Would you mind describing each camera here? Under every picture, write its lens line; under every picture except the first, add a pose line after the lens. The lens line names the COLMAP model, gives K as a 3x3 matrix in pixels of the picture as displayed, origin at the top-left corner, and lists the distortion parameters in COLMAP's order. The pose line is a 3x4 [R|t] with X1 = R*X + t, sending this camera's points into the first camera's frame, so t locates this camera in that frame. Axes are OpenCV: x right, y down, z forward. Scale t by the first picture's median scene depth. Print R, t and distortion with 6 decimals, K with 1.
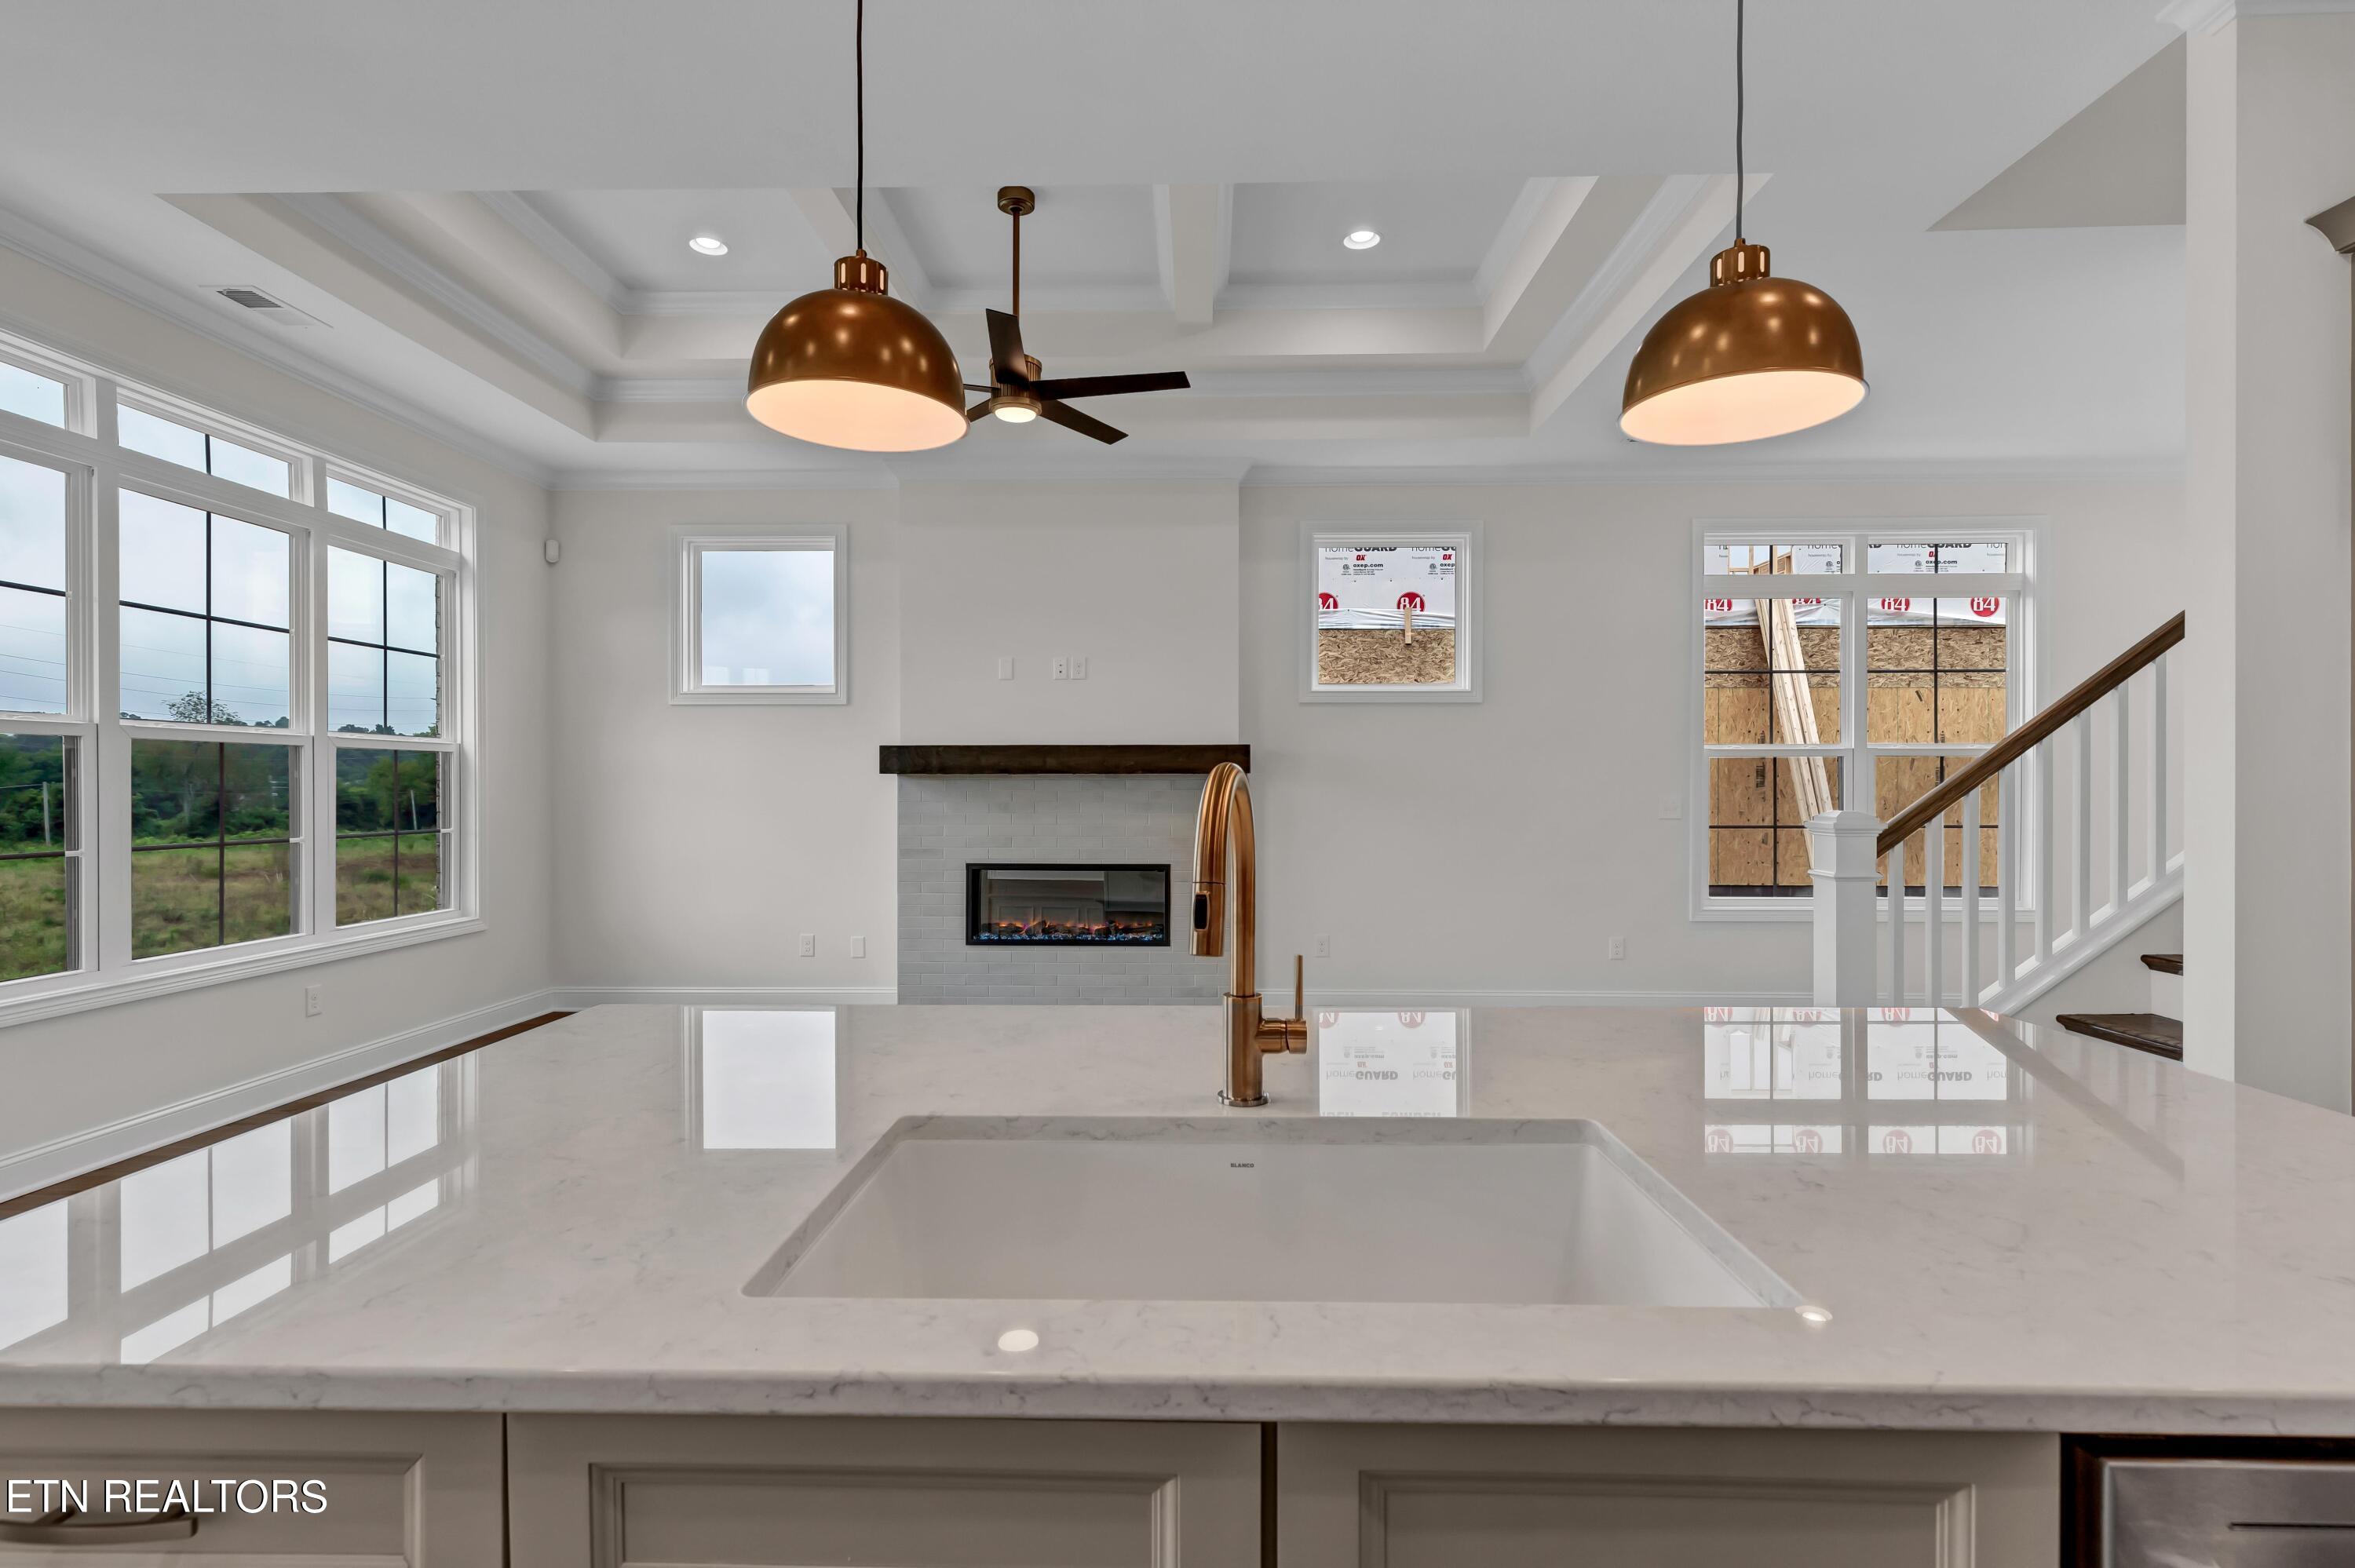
lens RADIAL K [[1083.4, 0, 1179.5], [0, 1083.4, 783.5], [0, 0, 1]] dist [0.001907, 0.000057]
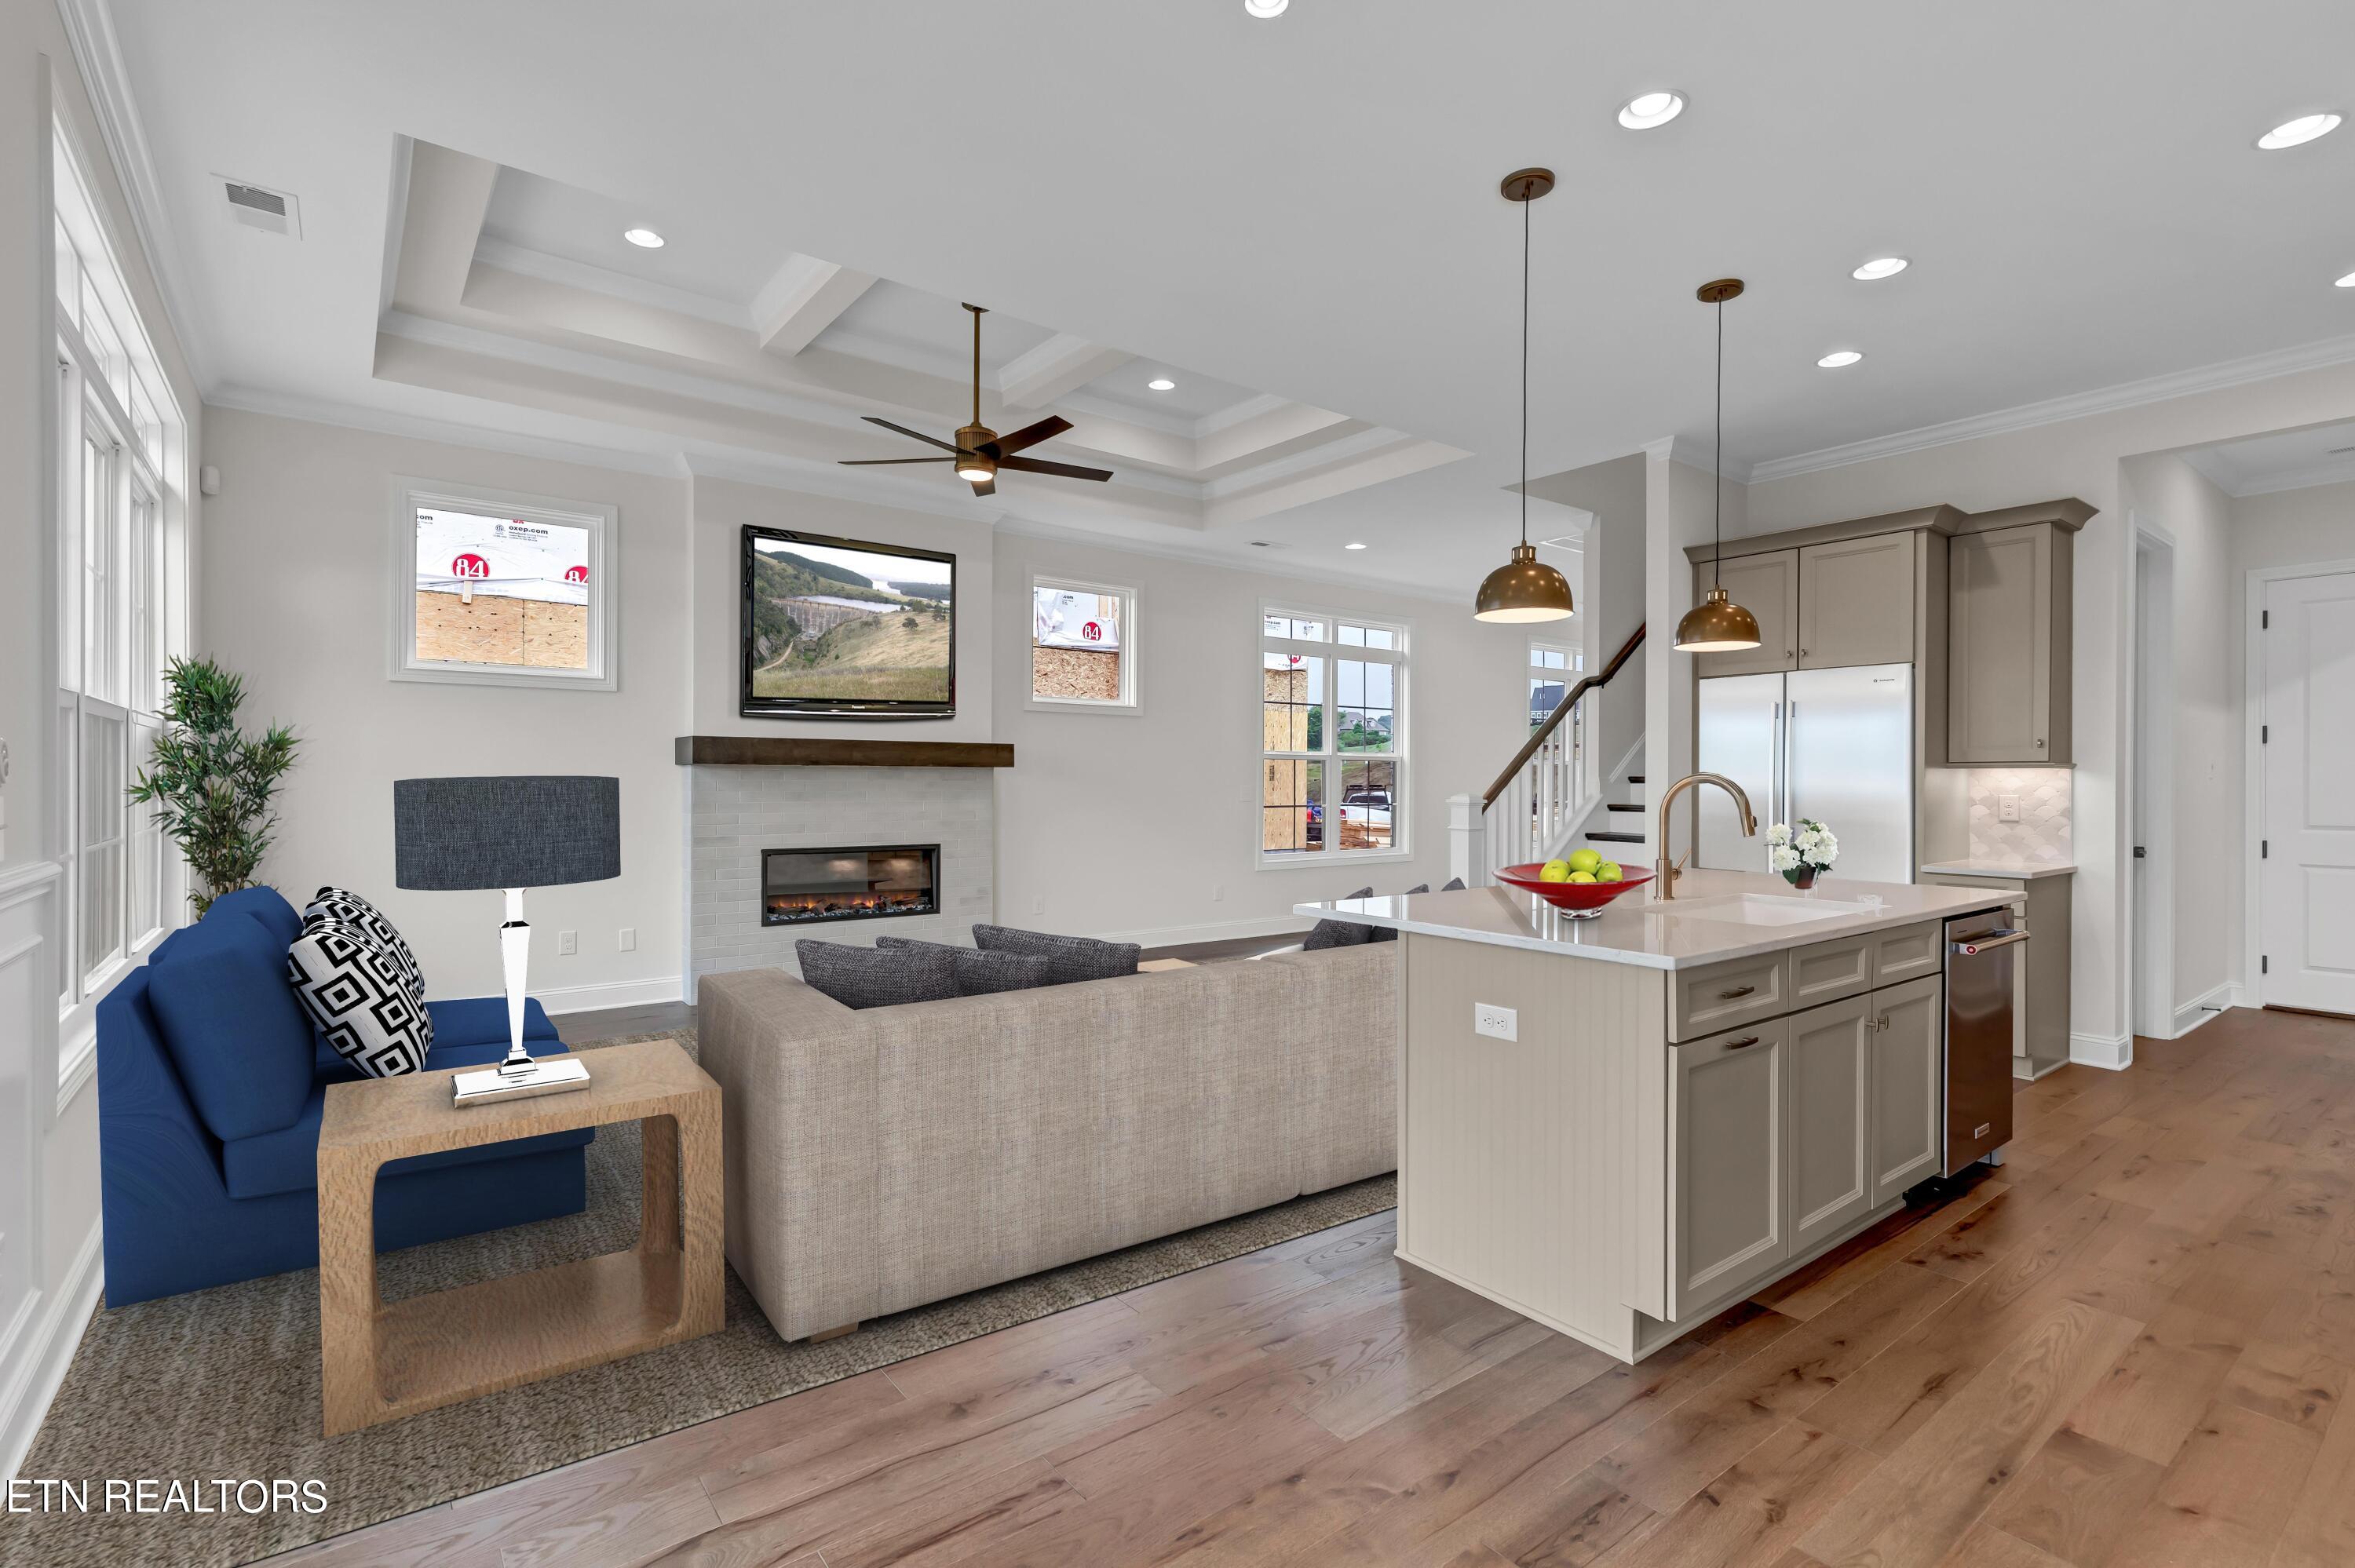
lens RADIAL K [[1083.4, 0, 1178.1], [0, 1083.4, 774.0], [0, 0, 1]] dist [0.001907, 0.000057]
pose [[0.779004, 0.006443, 0.626986, -0.545824], [-0.004415, 0.999979, -0.004790, 0.003390], [-0.627004, 0.000963, 0.779016, -0.076897]]
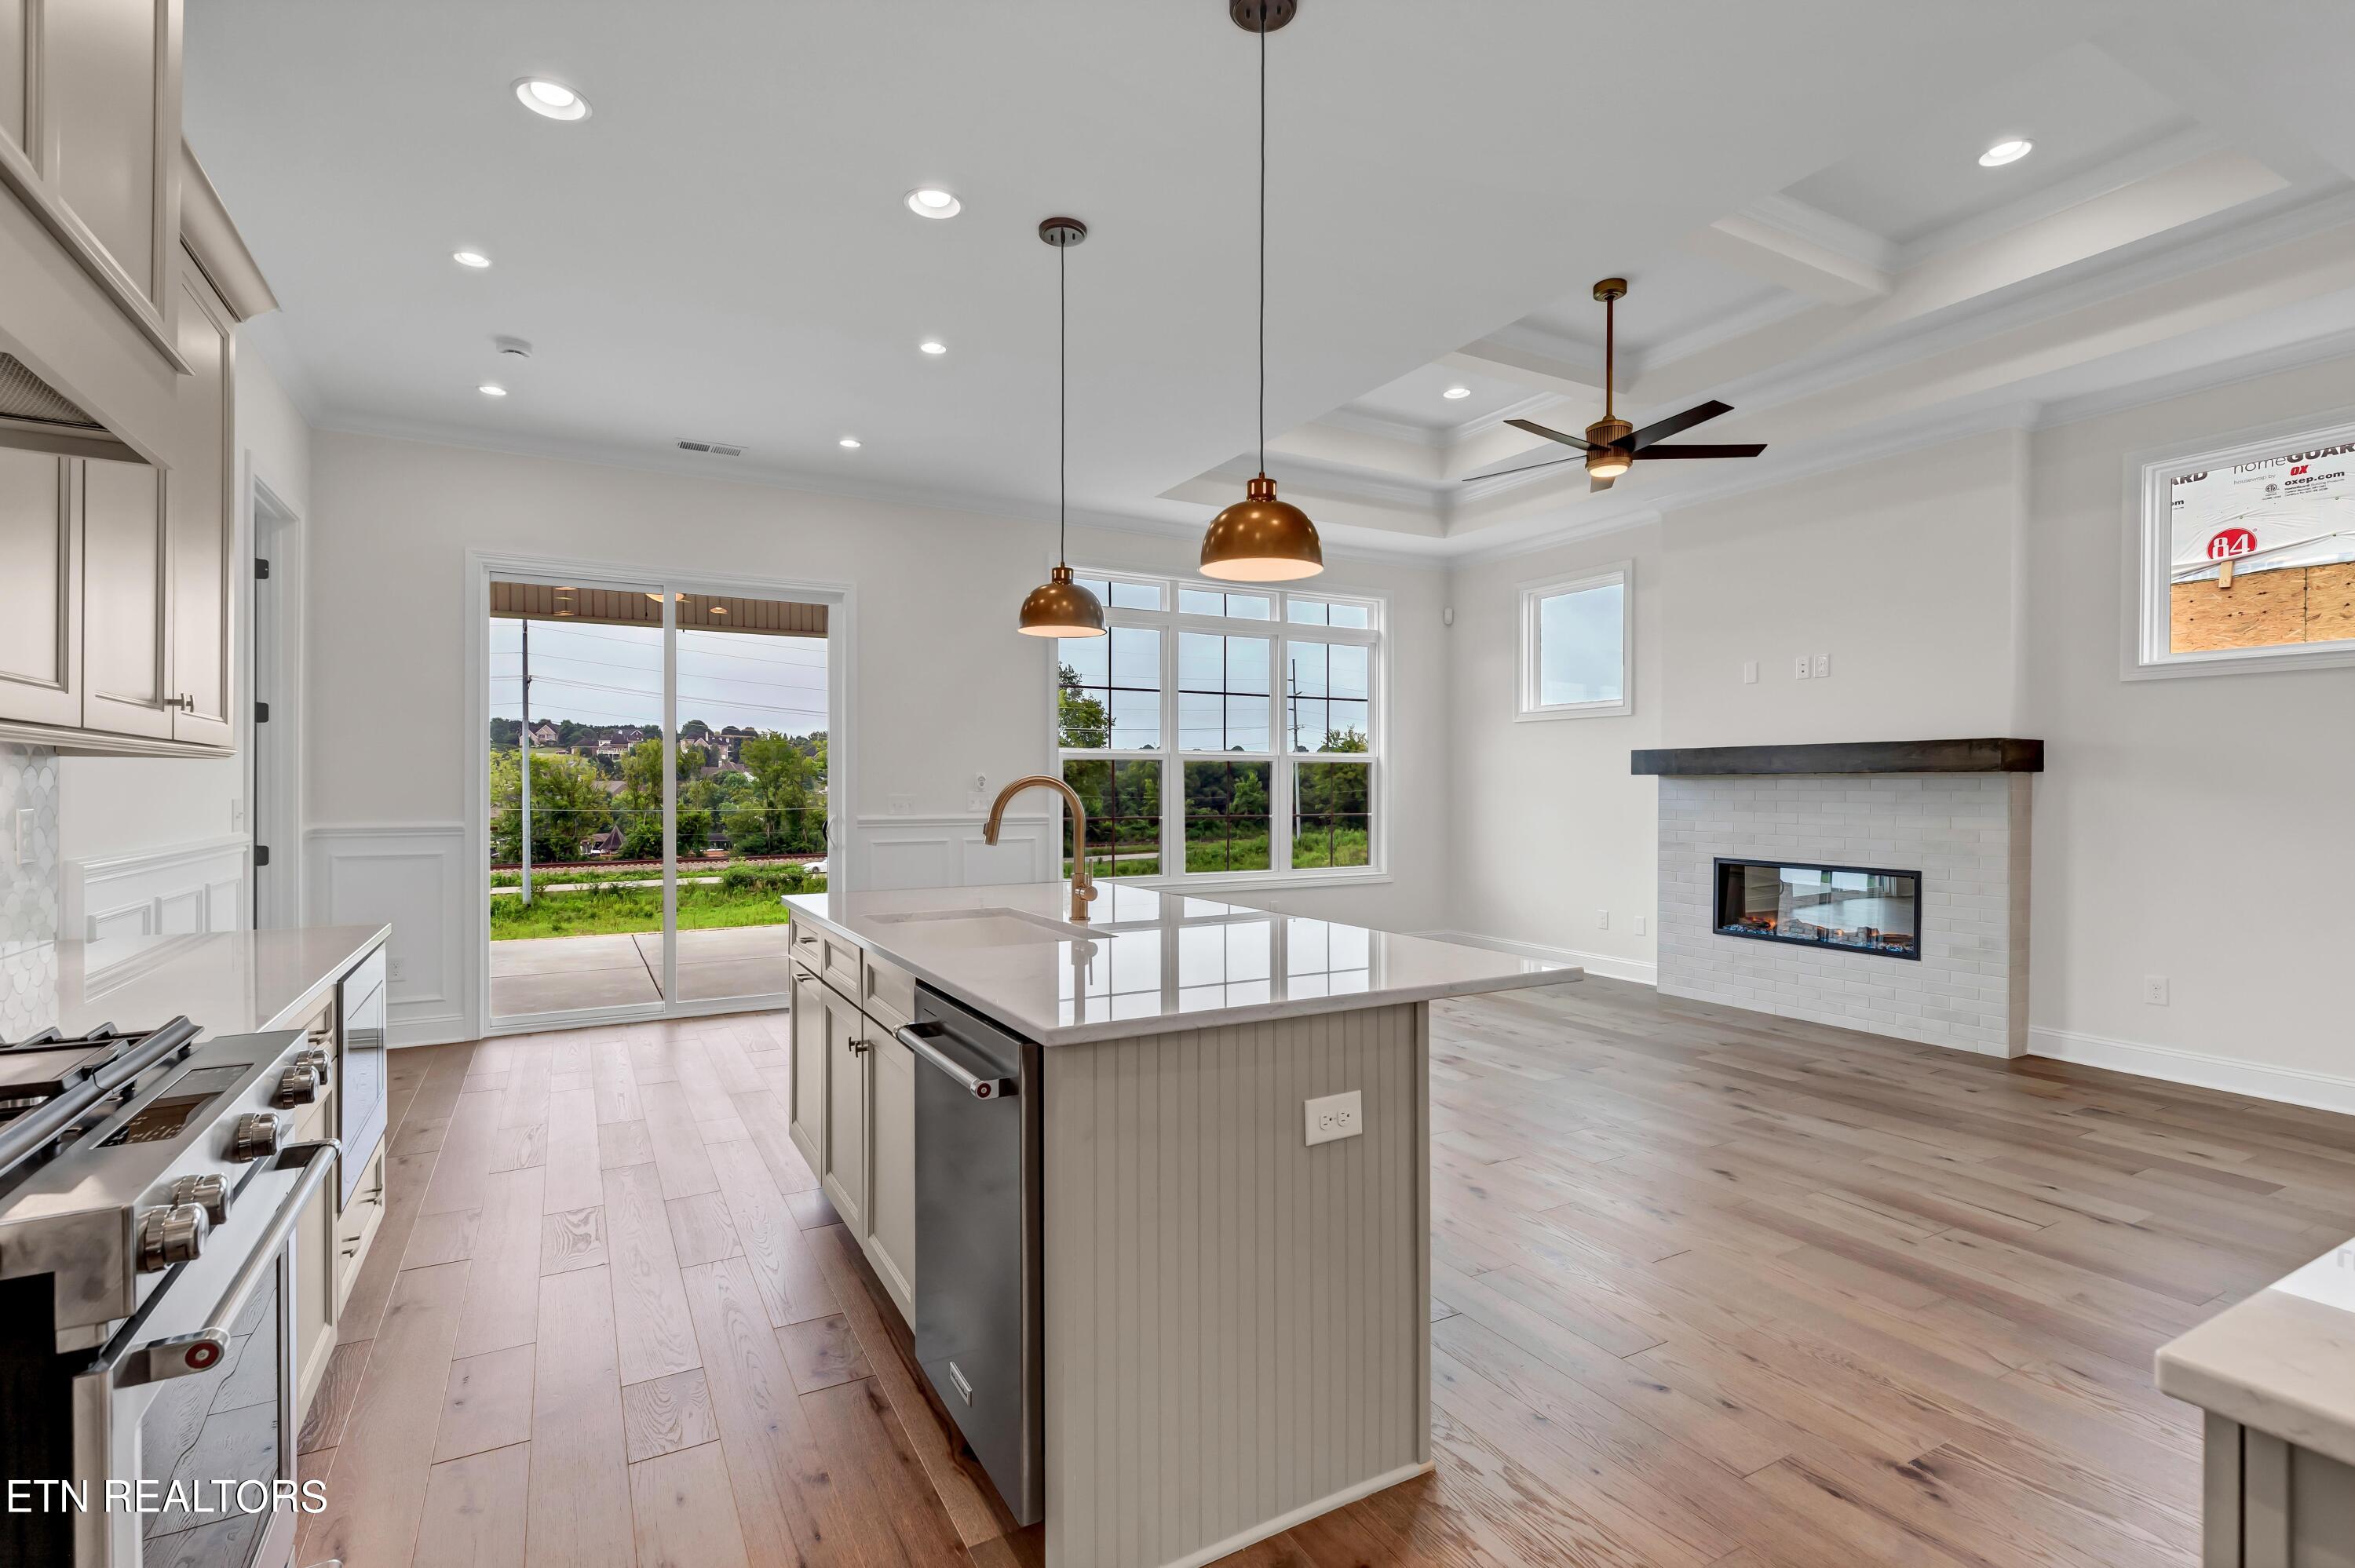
lens RADIAL K [[1083.4, 0, 1178.4], [0, 1083.4, 789.3], [0, 0, 1]] dist [0.001907, 0.000057]
pose [[0.514977, 0.004317, -0.857193, 0.454058], [-0.001876, 0.999991, 0.003909, 0.002569], [0.857202, -0.000405, 0.514980, -0.011244]]
